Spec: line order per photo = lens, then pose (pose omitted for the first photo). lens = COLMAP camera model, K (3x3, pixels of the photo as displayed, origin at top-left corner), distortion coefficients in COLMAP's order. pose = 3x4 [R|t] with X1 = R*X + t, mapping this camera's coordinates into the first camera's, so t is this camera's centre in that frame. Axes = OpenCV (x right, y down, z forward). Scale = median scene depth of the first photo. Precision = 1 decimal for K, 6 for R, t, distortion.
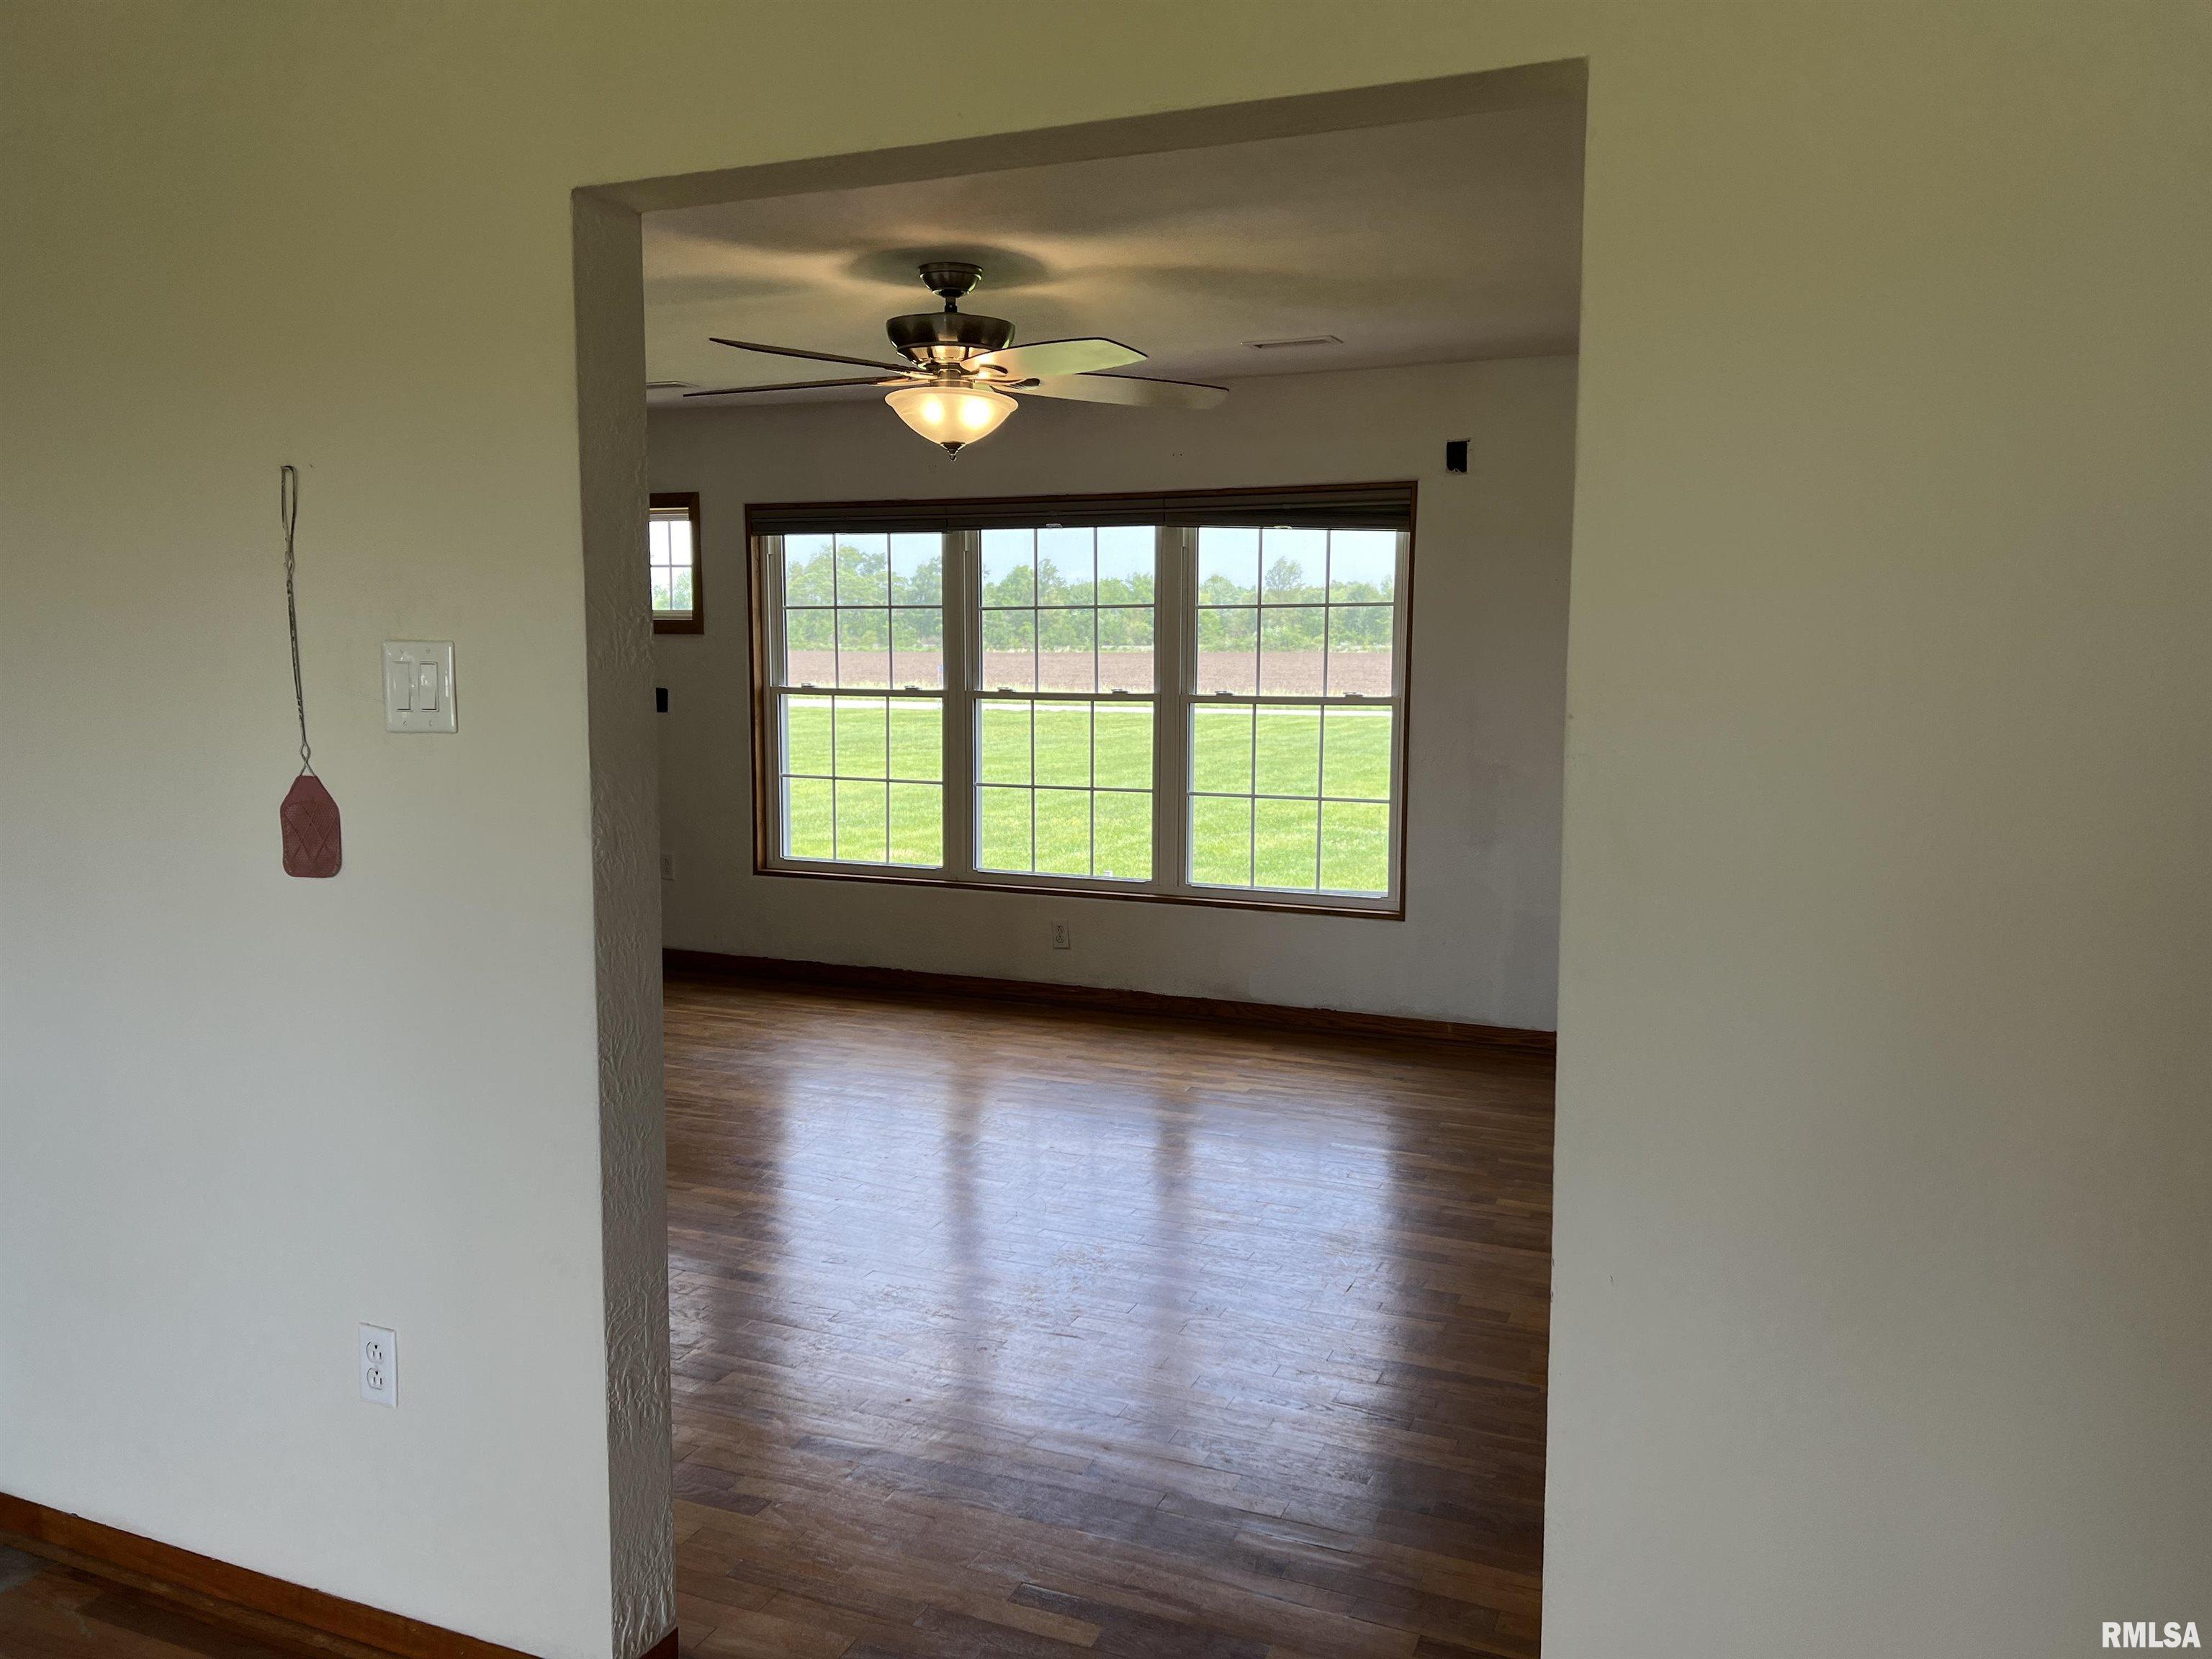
lens RADIAL K [[1677.5, 0, 1104.8], [0, 1677.5, 852.1], [0, 0, 1]] dist [0.075996, -0.087323]
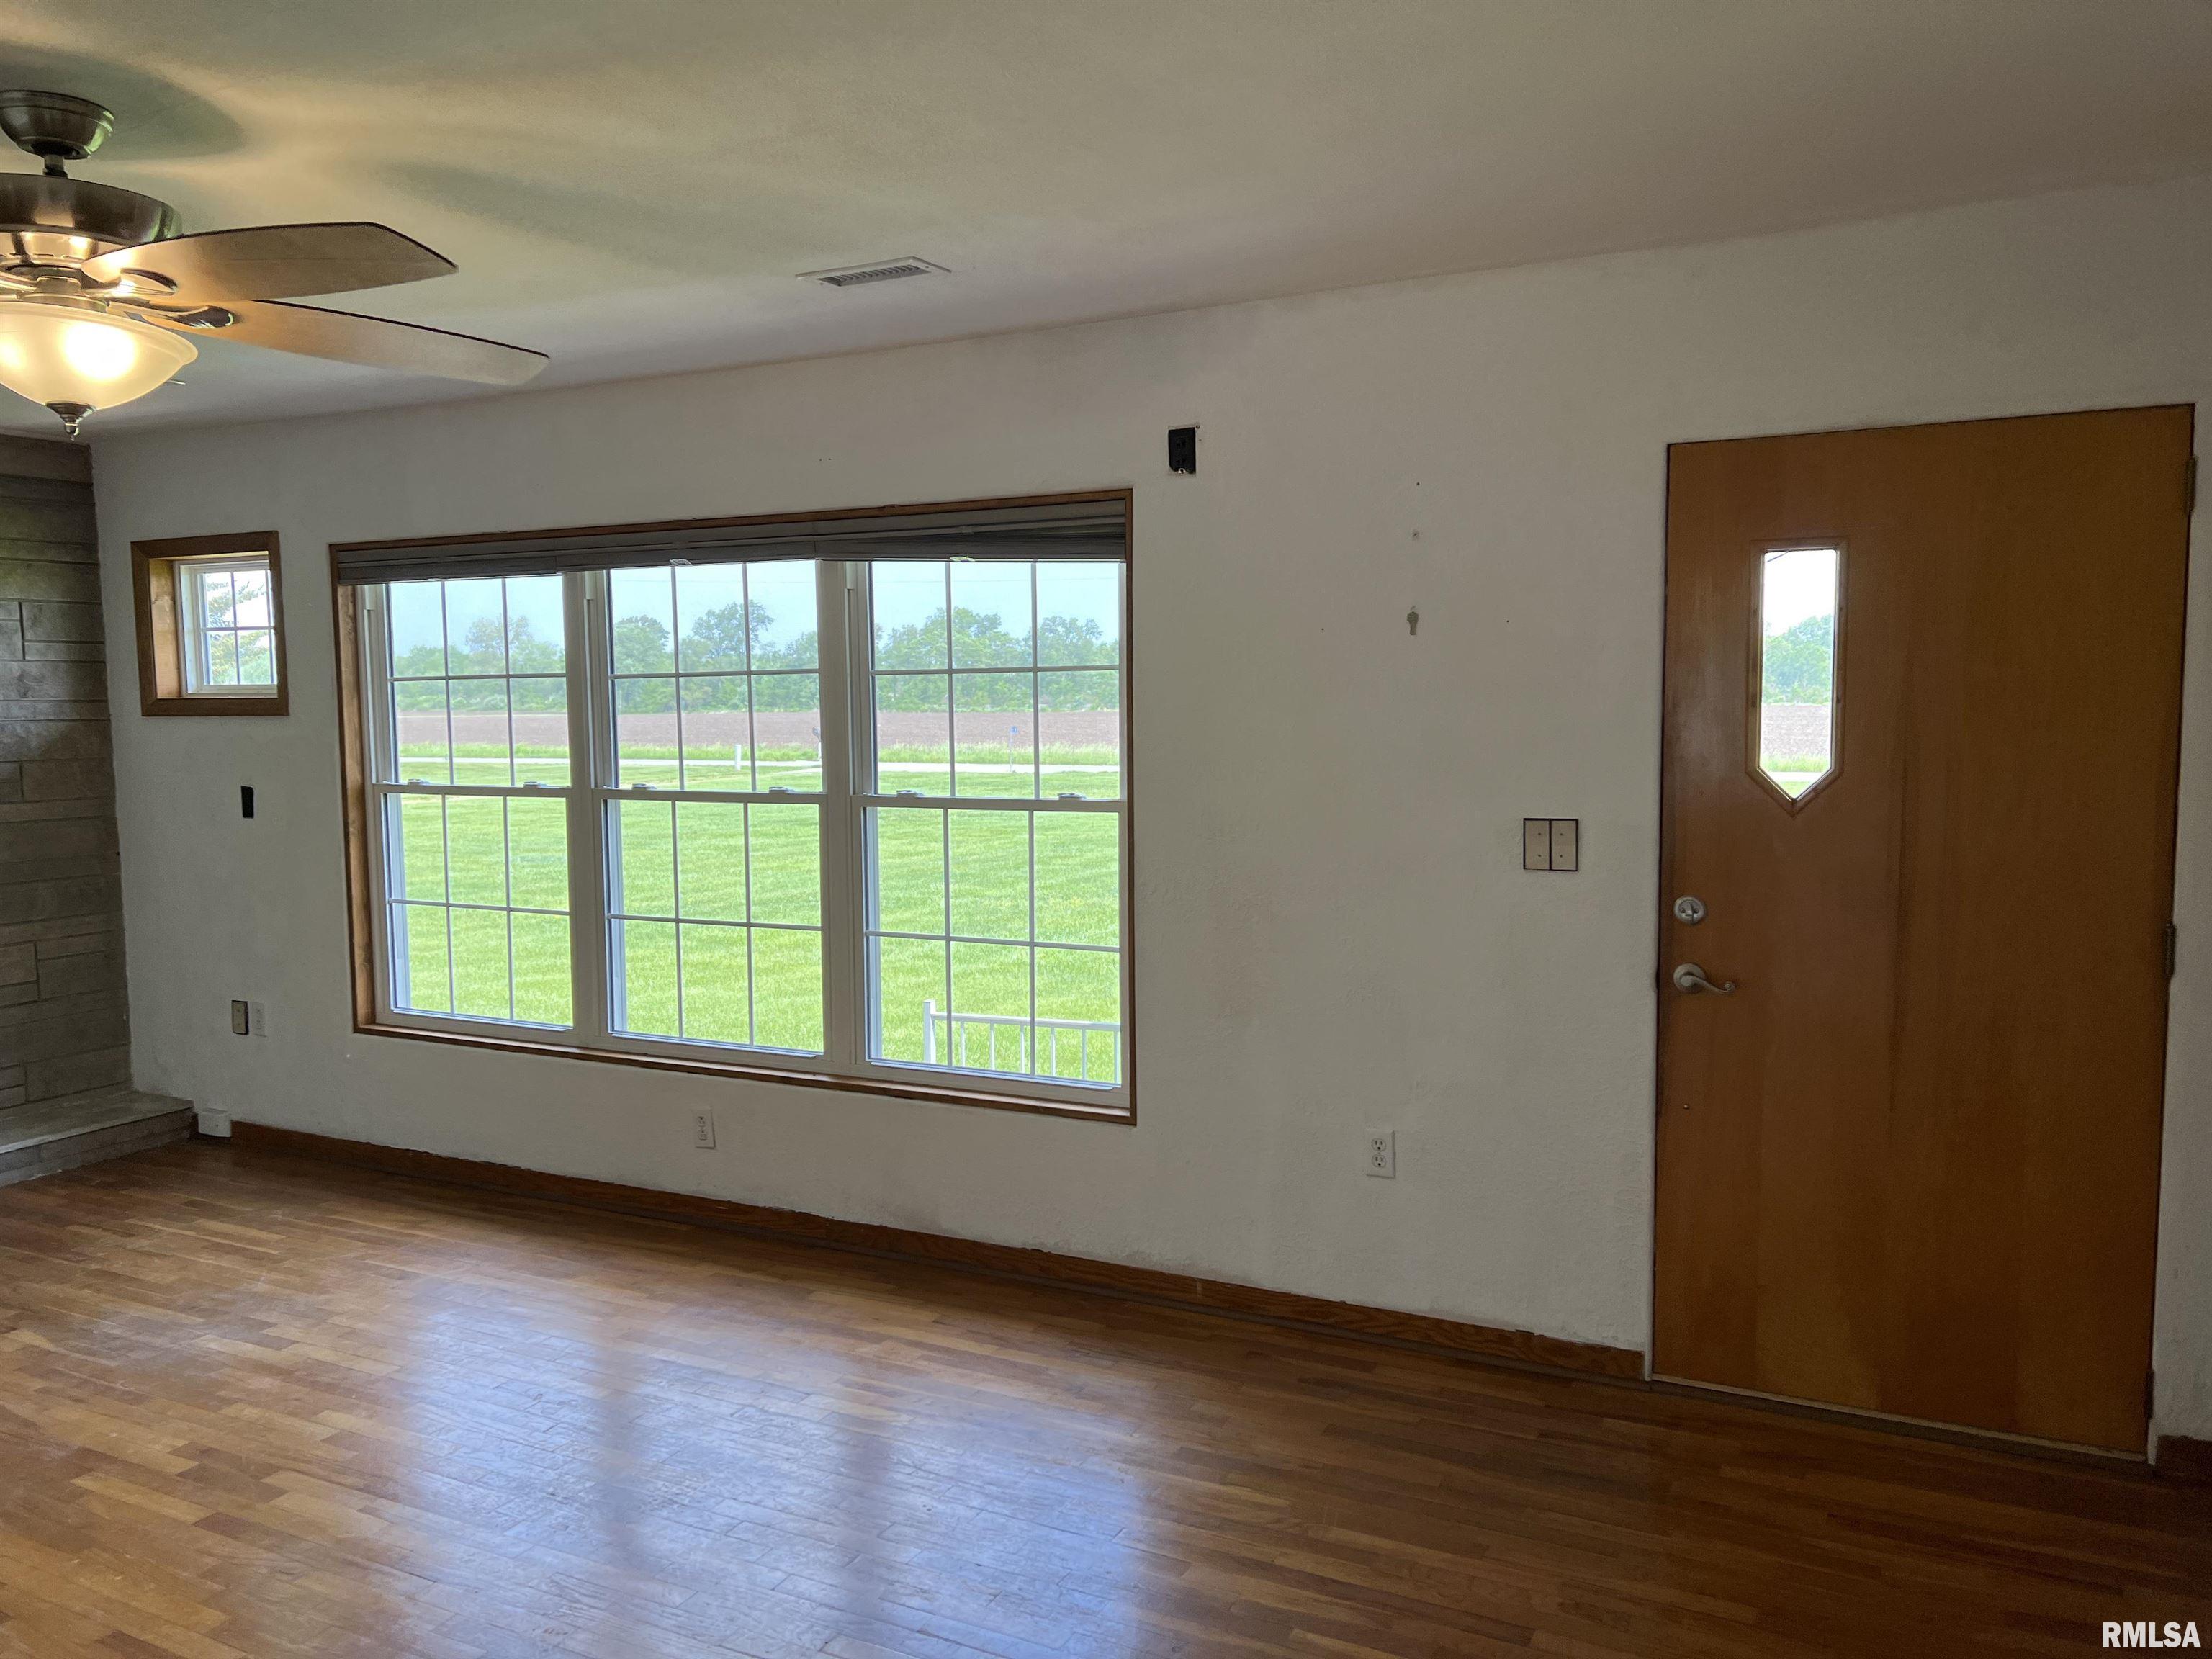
lens RADIAL K [[1677.5, 0, 1118.1], [0, 1677.5, 840.6], [0, 0, 1]] dist [0.075996, -0.087323]
pose [[0.997756, -0.008019, -0.066472, 0.202028], [0.005310, 0.999152, -0.040830, -0.043814], [0.066743, 0.040385, 0.996953, 0.291571]]
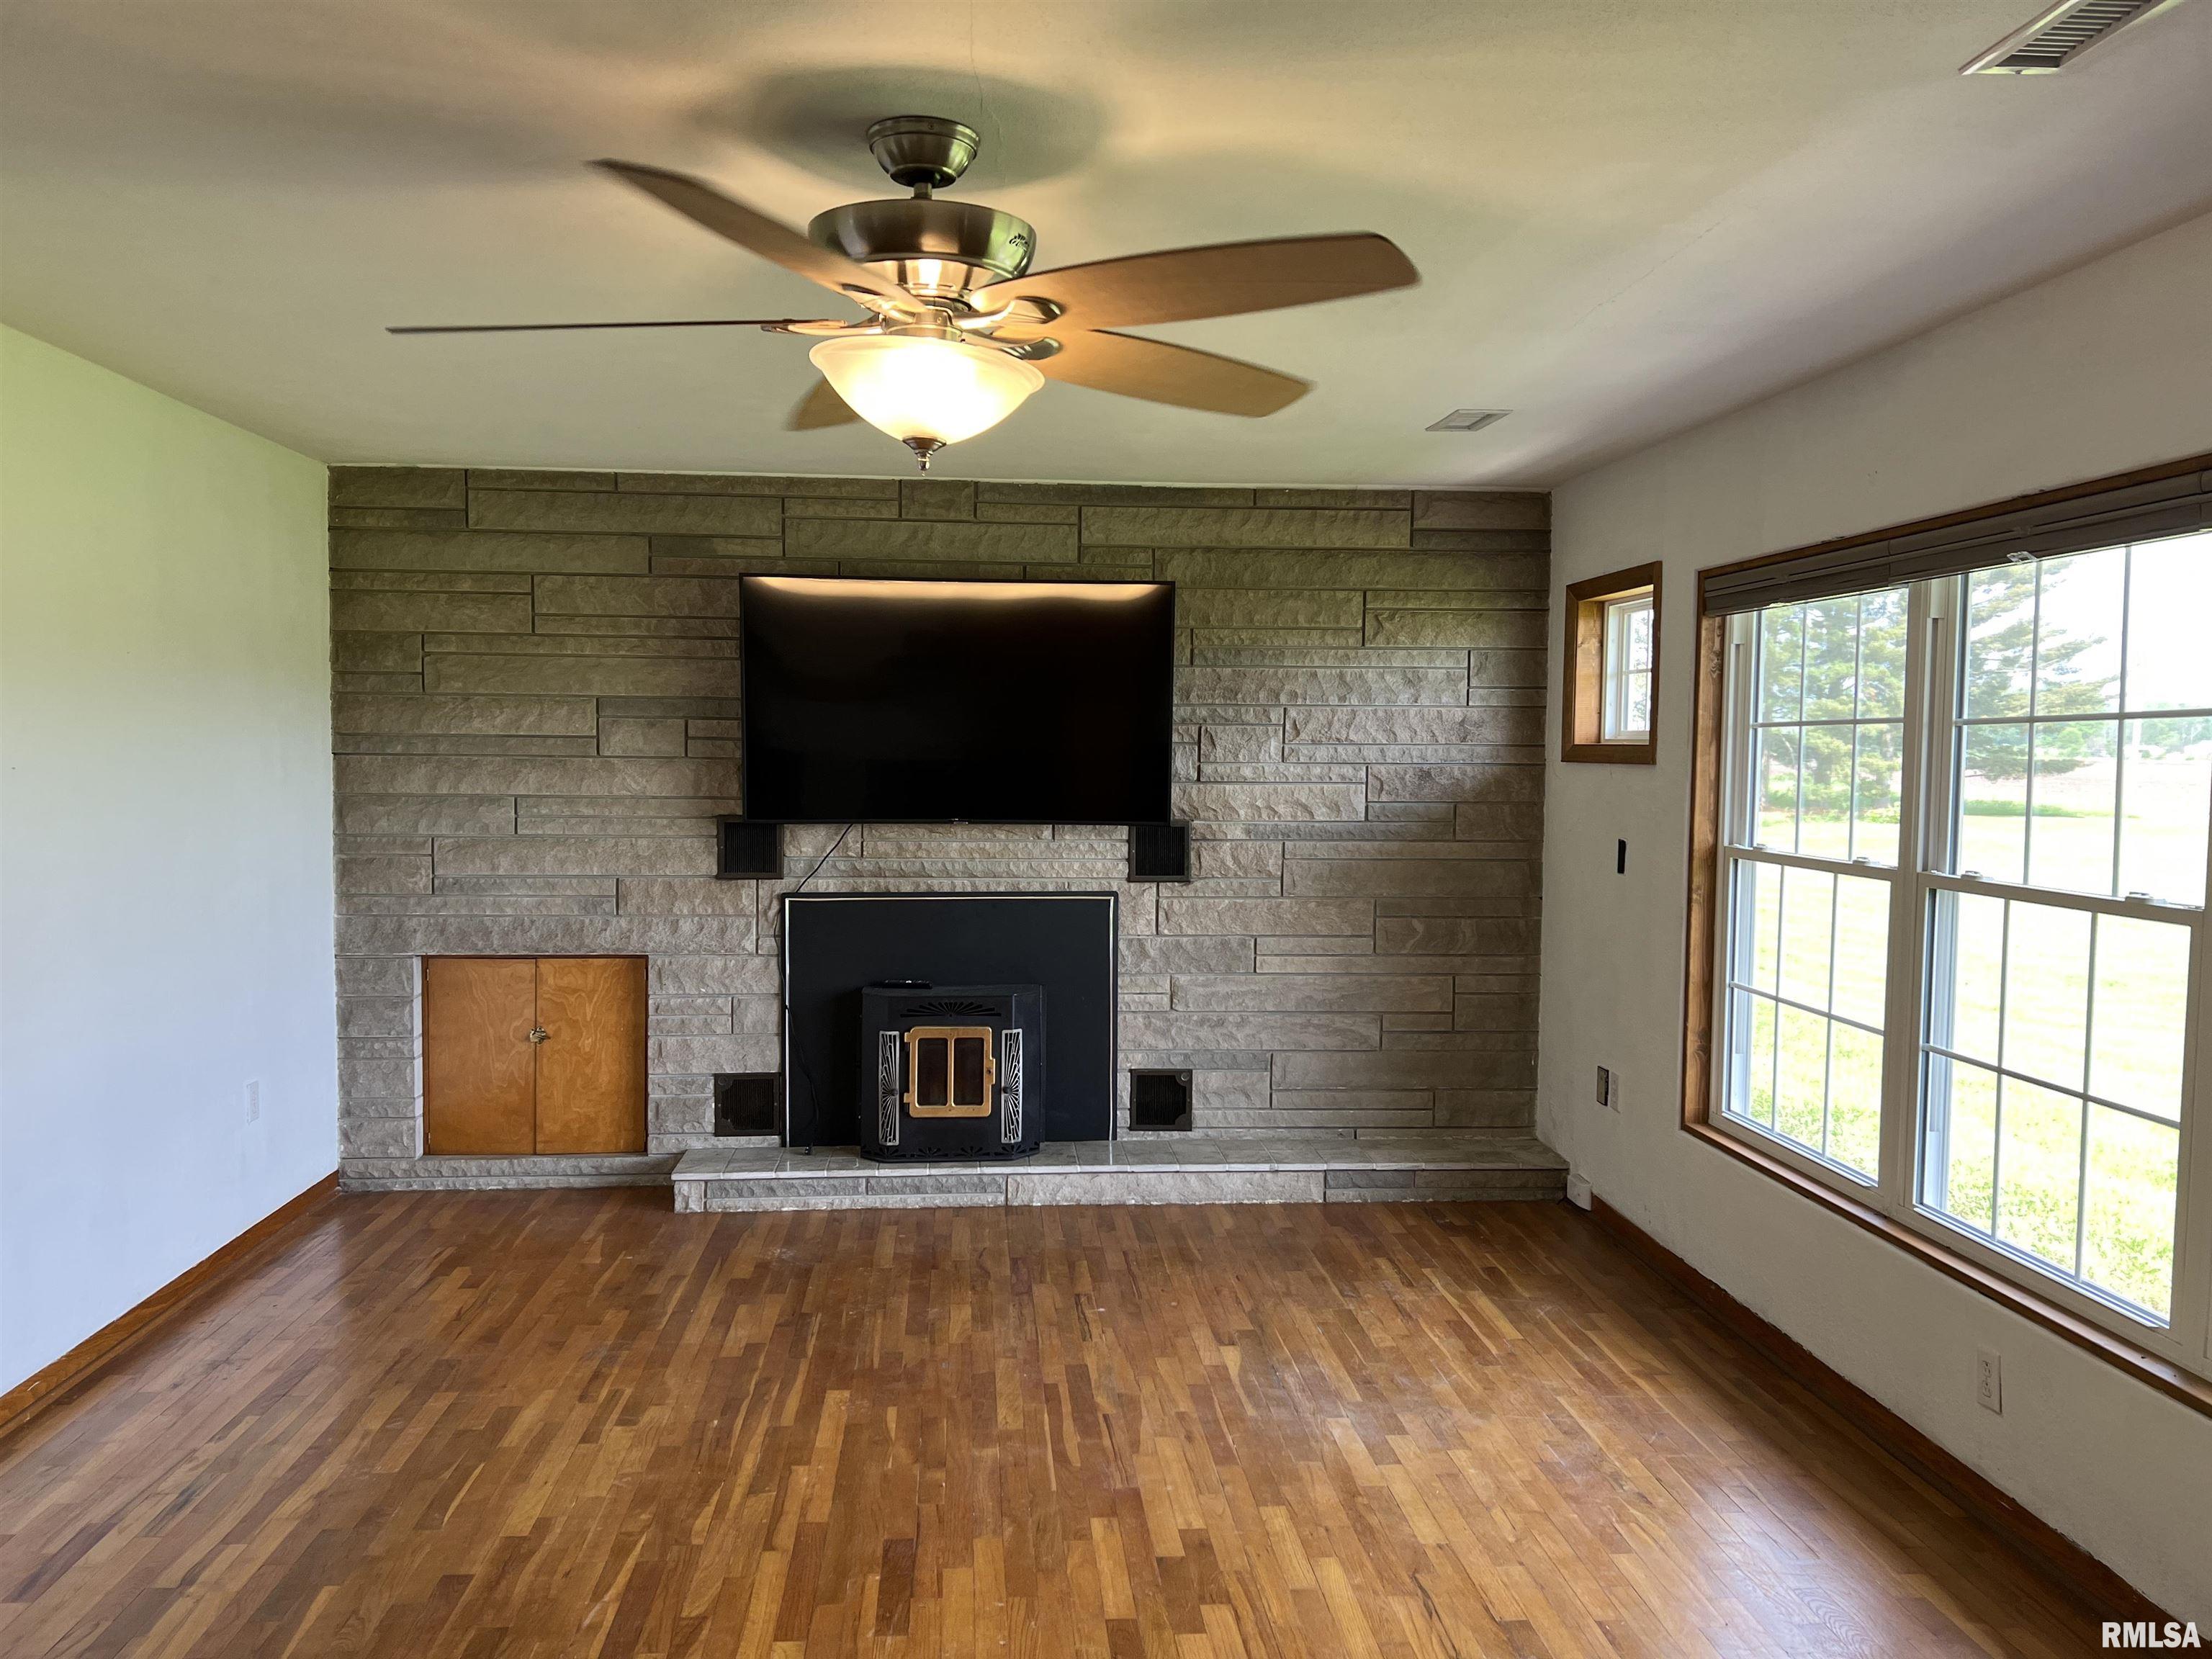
lens RADIAL K [[1677.5, 0, 1056.5], [0, 1677.5, 832.2], [0, 0, 1]] dist [0.075996, -0.087323]
pose [[0.452300, 0.048958, -0.890521, 0.290600], [-0.122321, 0.992462, -0.007565, -0.073581], [0.883438, 0.112351, 0.454879, 0.522237]]
